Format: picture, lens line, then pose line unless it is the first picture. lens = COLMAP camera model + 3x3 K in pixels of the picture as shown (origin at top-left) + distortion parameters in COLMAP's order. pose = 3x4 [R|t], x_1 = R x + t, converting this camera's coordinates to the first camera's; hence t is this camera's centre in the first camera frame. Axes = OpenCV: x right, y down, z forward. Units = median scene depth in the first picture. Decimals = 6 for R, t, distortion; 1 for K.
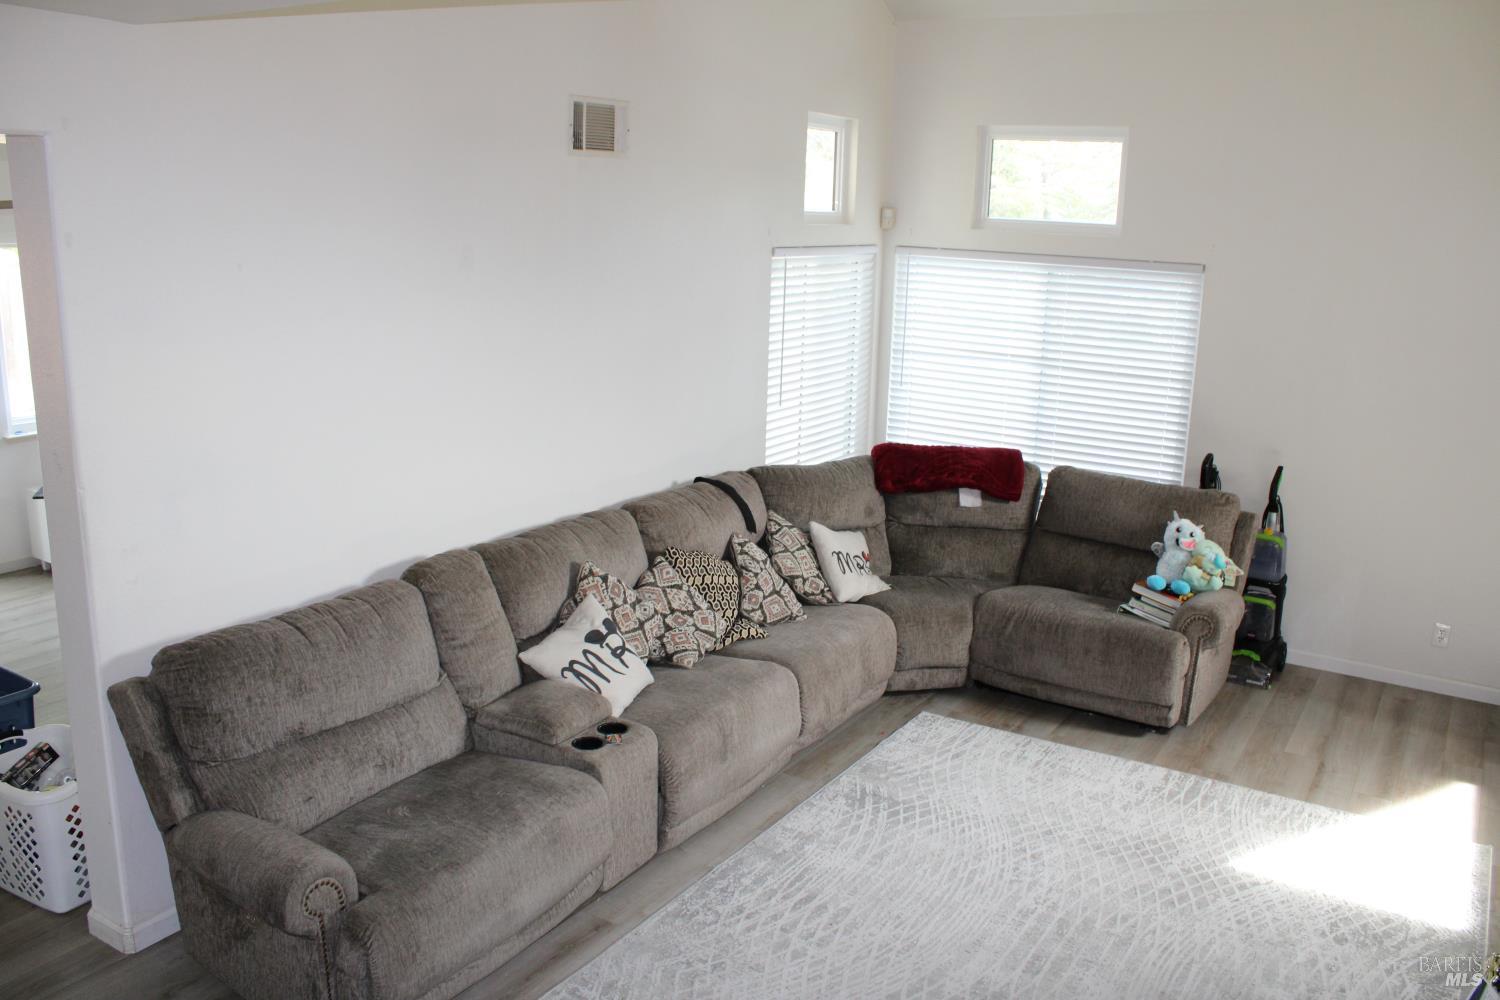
lens RADIAL K [[1253.6, 0, 751.8], [0, 1253.6, 494.6], [0, 0, 1]] dist [-0.165258, 0.145982]
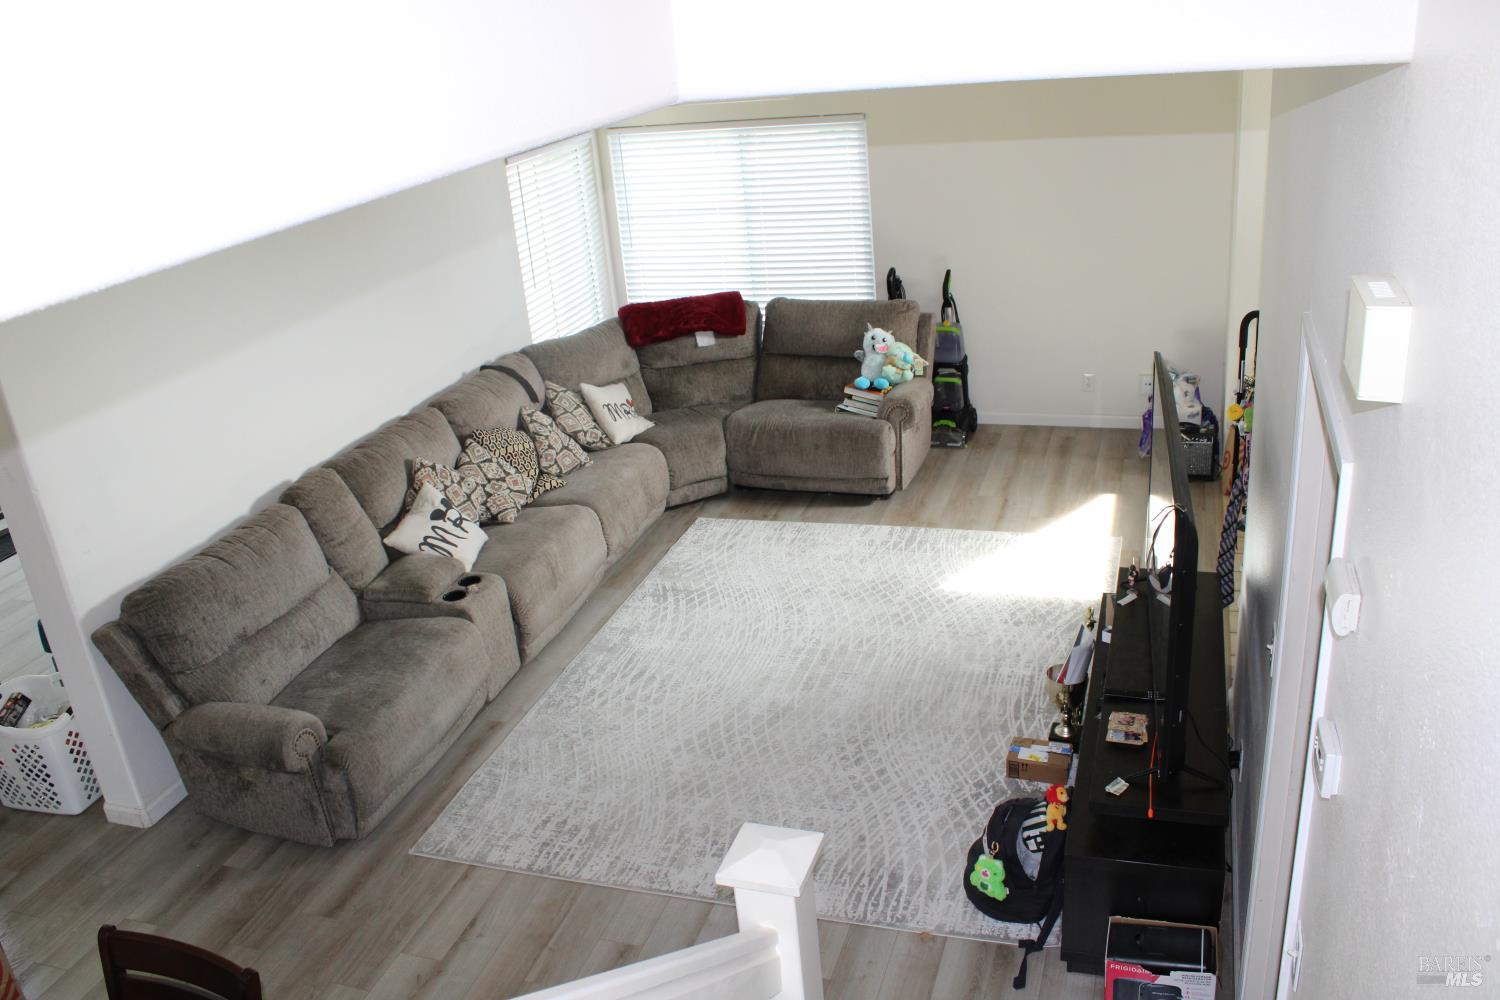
lens RADIAL K [[1253.6, 0, 745.8], [0, 1253.6, 503.0], [0, 0, 1]] dist [-0.165258, 0.145982]
pose [[0.965688, -0.197781, 0.168312, -0.028983], [0.168263, 0.970154, 0.174611, -0.058823], [-0.197823, -0.140299, 0.970145, -0.260452]]
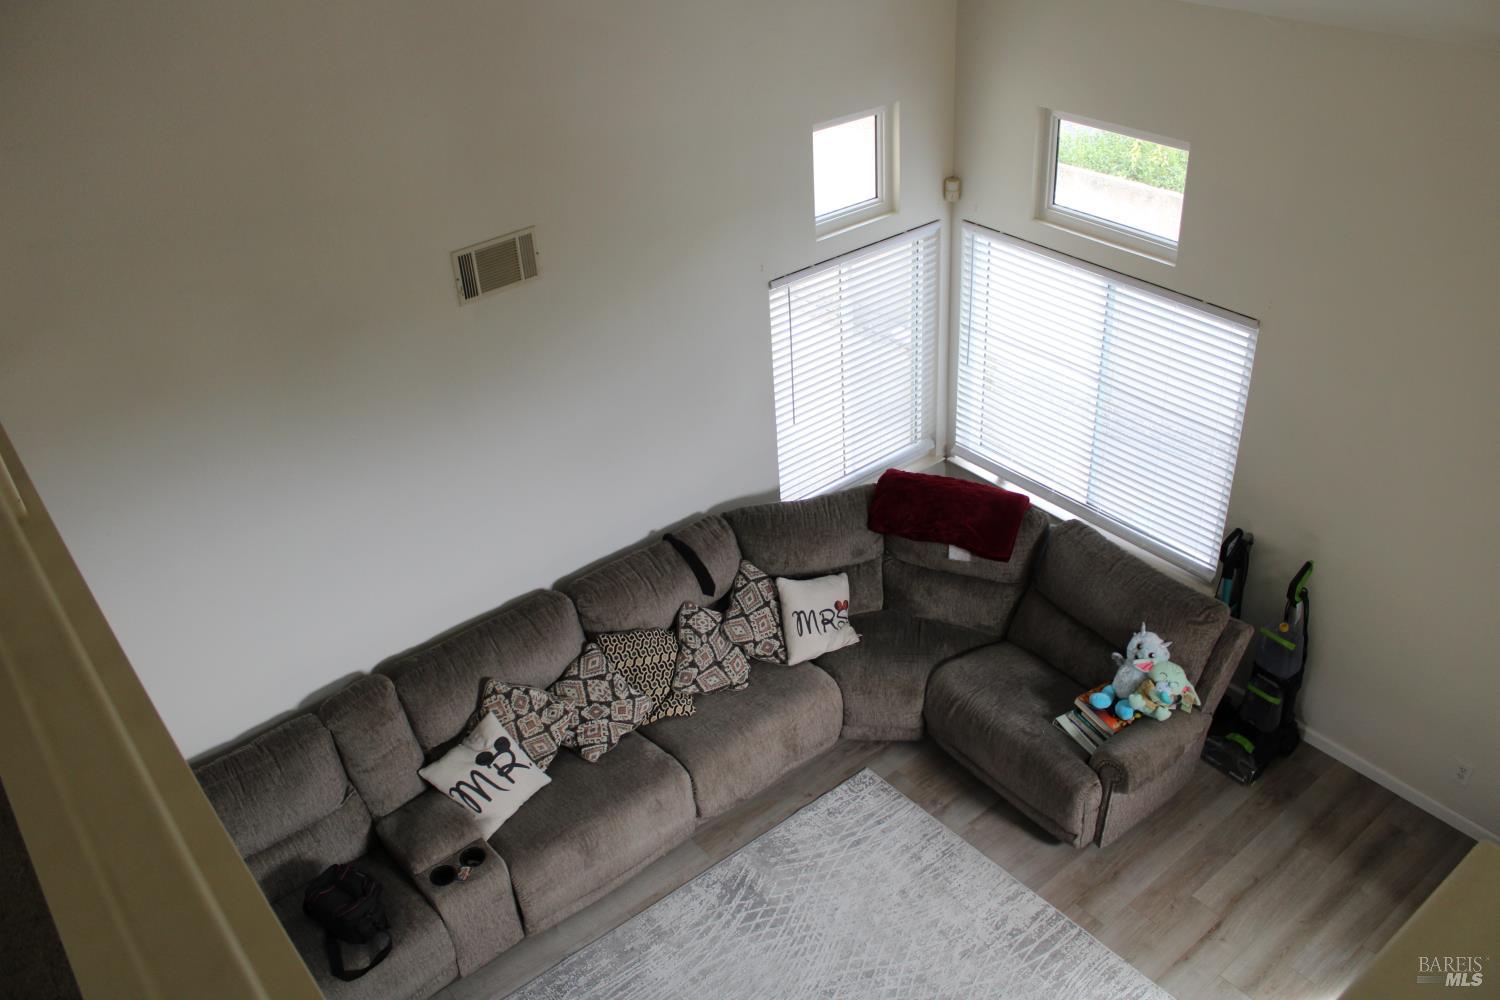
lens RADIAL K [[1253.6, 0, 750.1], [0, 1253.6, 501.6], [0, 0, 1]] dist [-0.165258, 0.145982]
pose [[0.940368, 0.110653, -0.321658, 0.405203], [0.005953, 0.940113, 0.340812, -0.450335], [0.340107, -0.322403, 0.883393, 0.119319]]
